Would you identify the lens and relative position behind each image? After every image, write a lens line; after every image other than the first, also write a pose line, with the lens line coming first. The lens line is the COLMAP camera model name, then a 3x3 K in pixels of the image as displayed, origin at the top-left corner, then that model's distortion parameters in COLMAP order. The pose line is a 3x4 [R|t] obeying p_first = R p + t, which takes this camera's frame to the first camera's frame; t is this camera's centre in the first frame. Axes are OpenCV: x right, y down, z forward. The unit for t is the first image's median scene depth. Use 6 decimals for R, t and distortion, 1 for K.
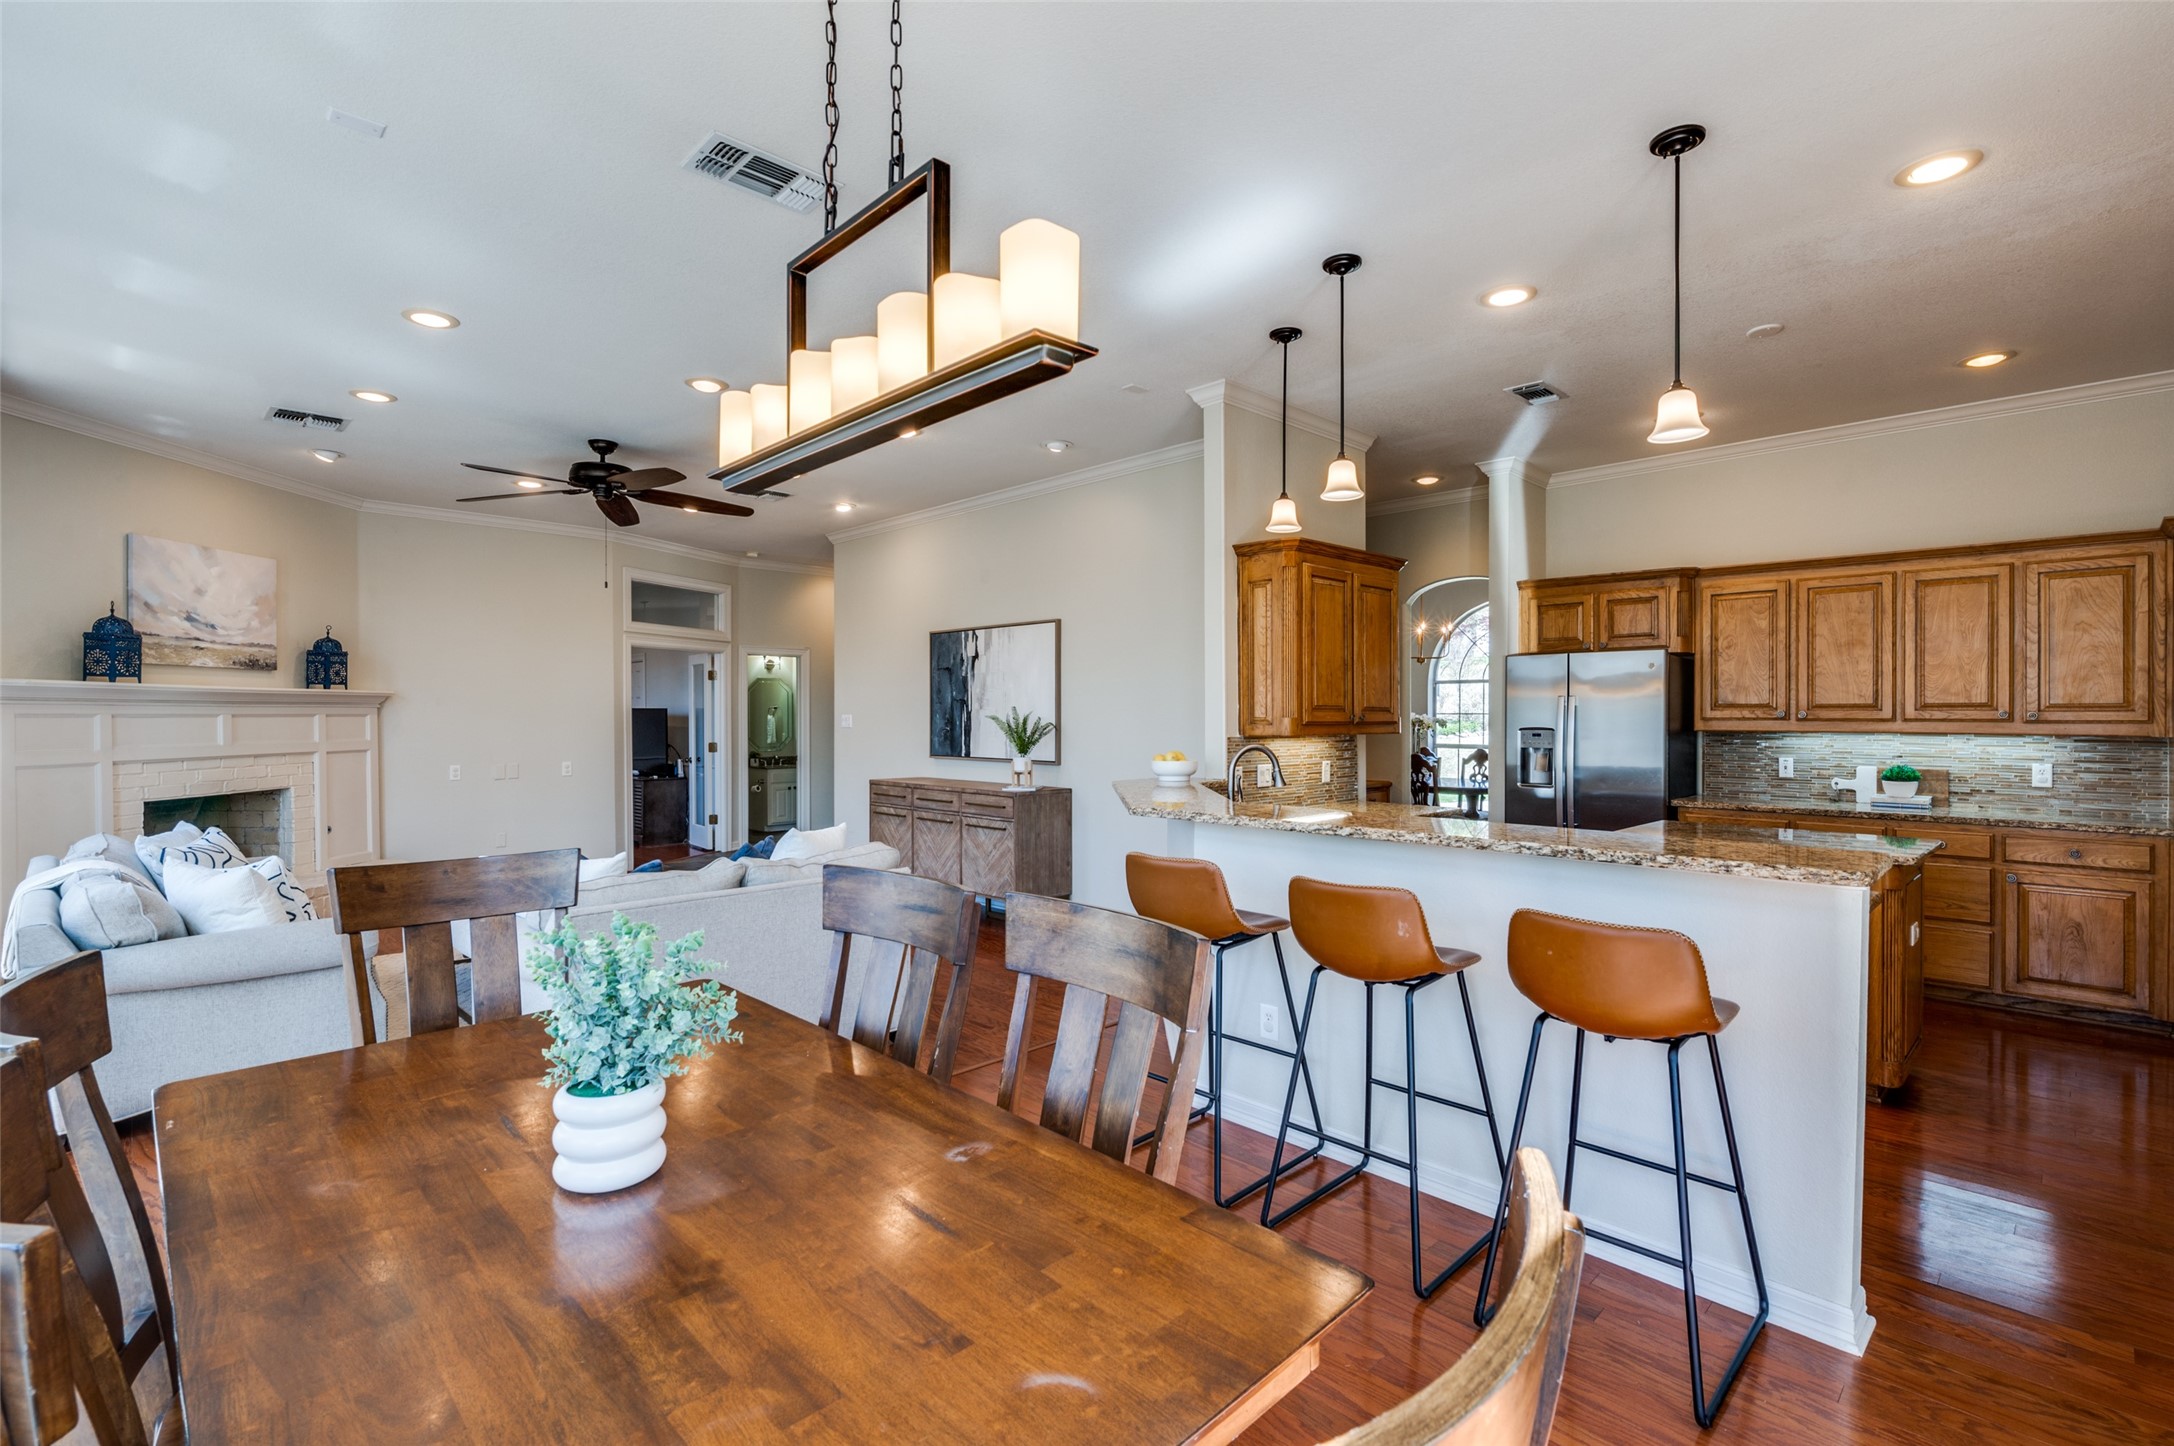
lens RADIAL K [[1007.3, 0, 1087.0], [0, 1007.3, 720.4], [0, 0, 1]] dist [-0.000542, 0.000222]
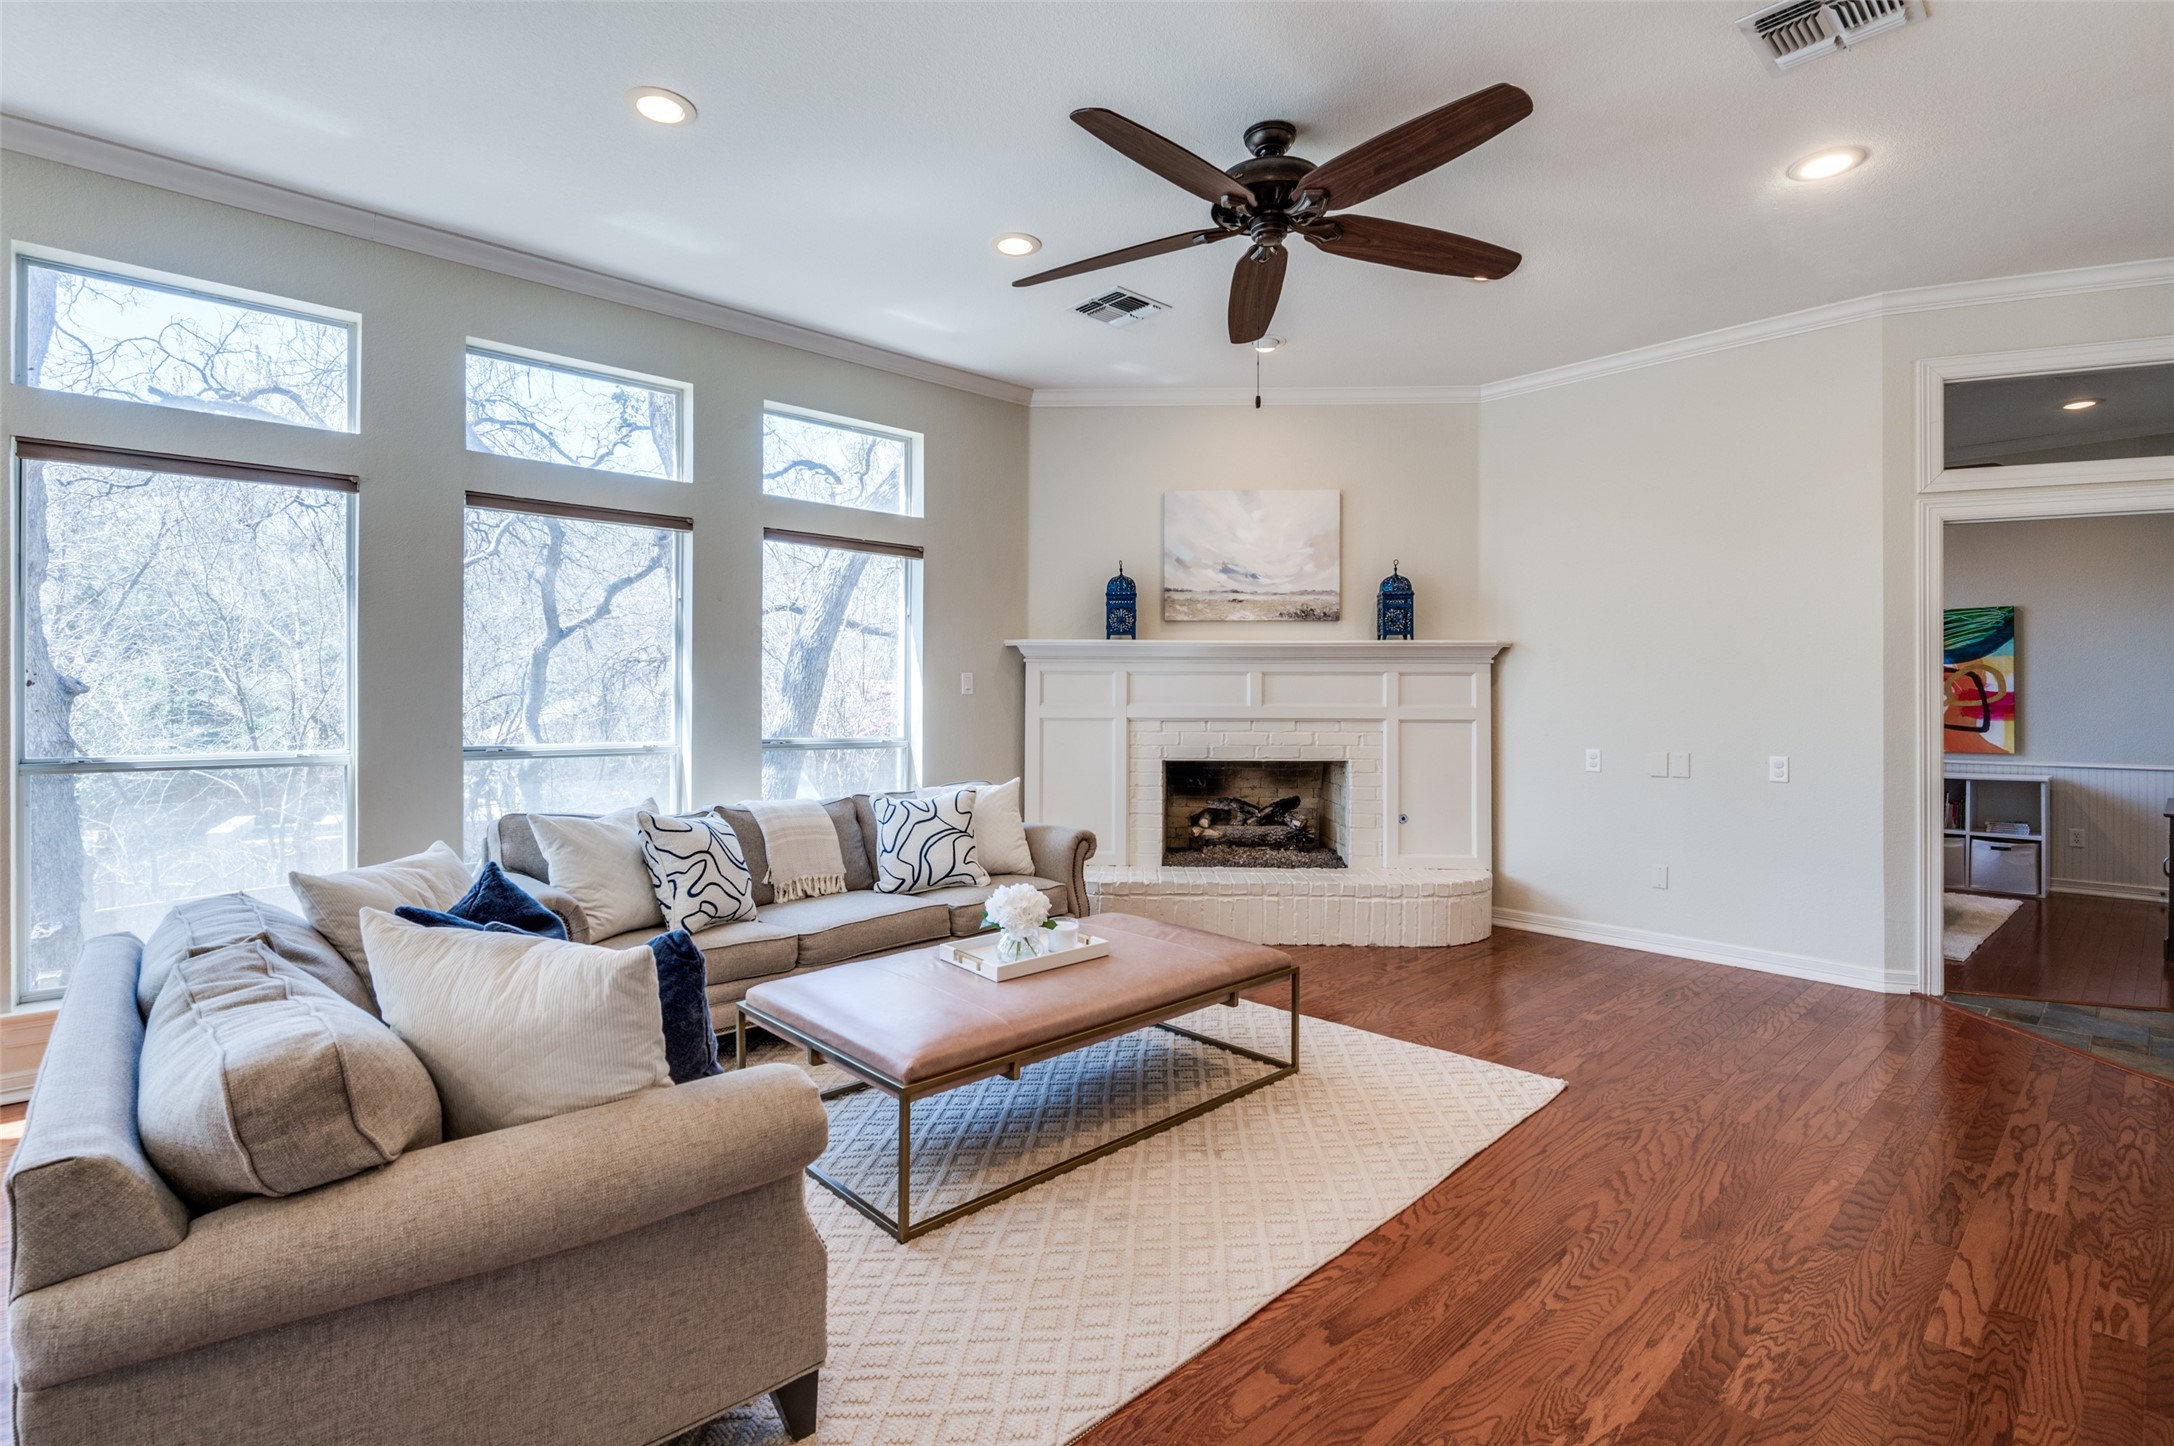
lens RADIAL K [[1007.3, 0, 1095.1], [0, 1007.3, 705.3], [0, 0, 1]] dist [-0.000542, 0.000222]
pose [[-0.020751, 0.008671, -0.999747, 0.049197], [-0.008897, 0.999921, 0.008857, 0.017872], [0.999745, 0.009079, -0.020673, 0.926712]]
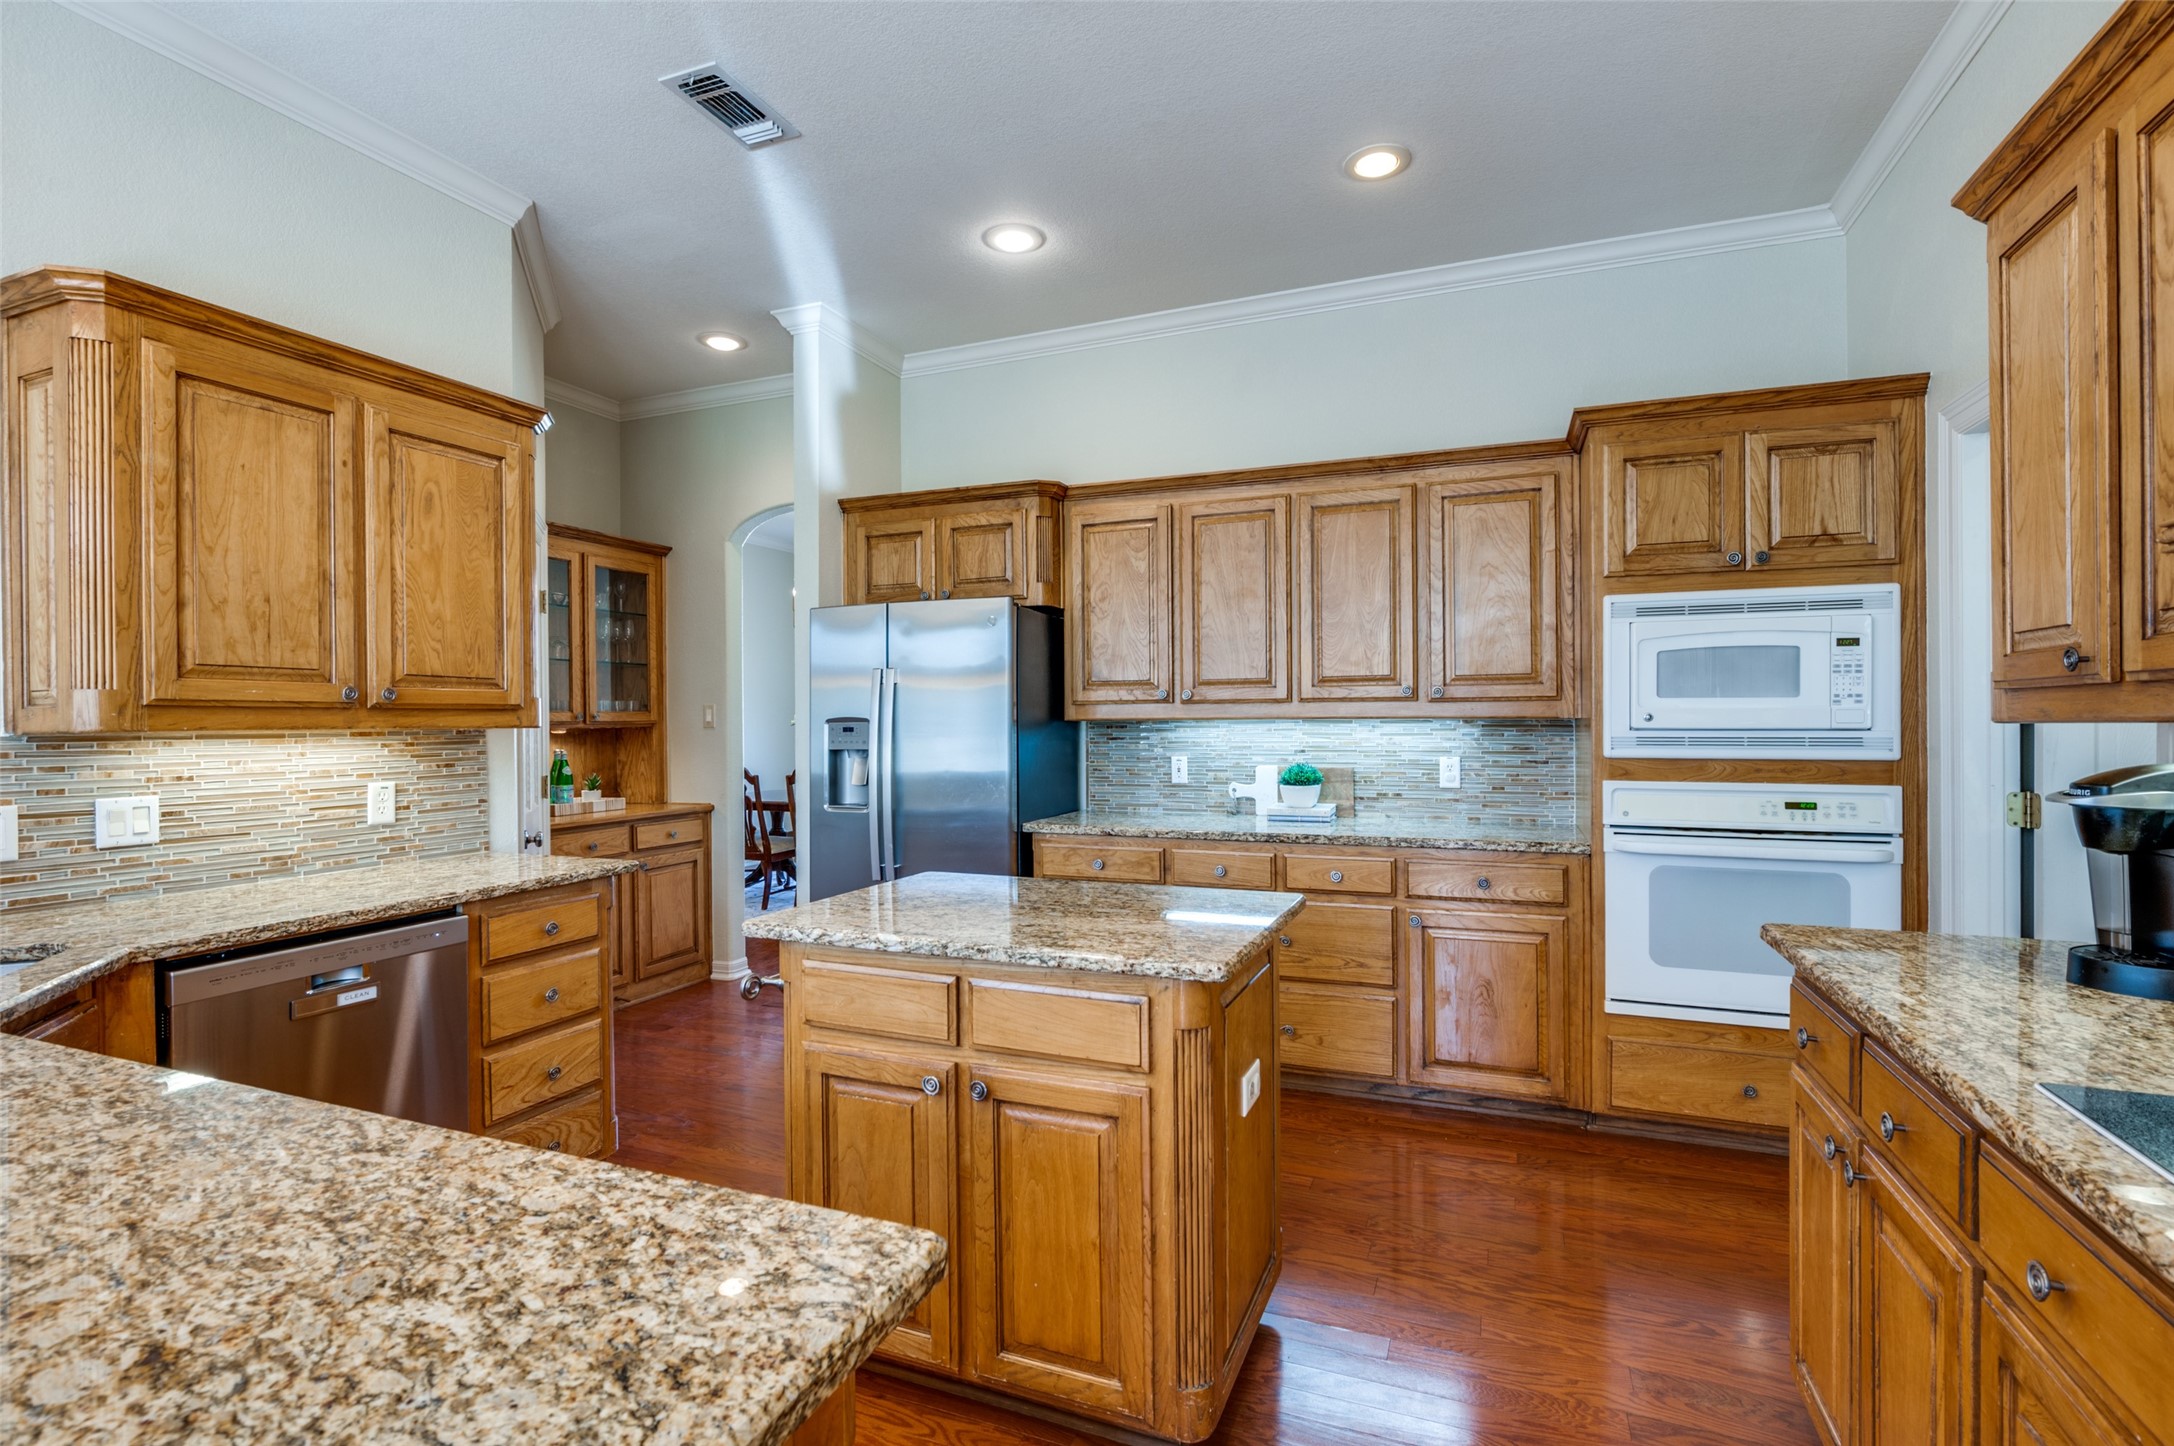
lens RADIAL K [[1007.3, 0, 1105.2], [0, 1007.3, 728.5], [0, 0, 1]] dist [-0.000542, 0.000222]
pose [[0.914832, -0.010901, 0.403688, 0.348324], [0.010880, 0.999938, 0.002346, 0.014690], [-0.403689, 0.002246, 0.914894, 0.353004]]
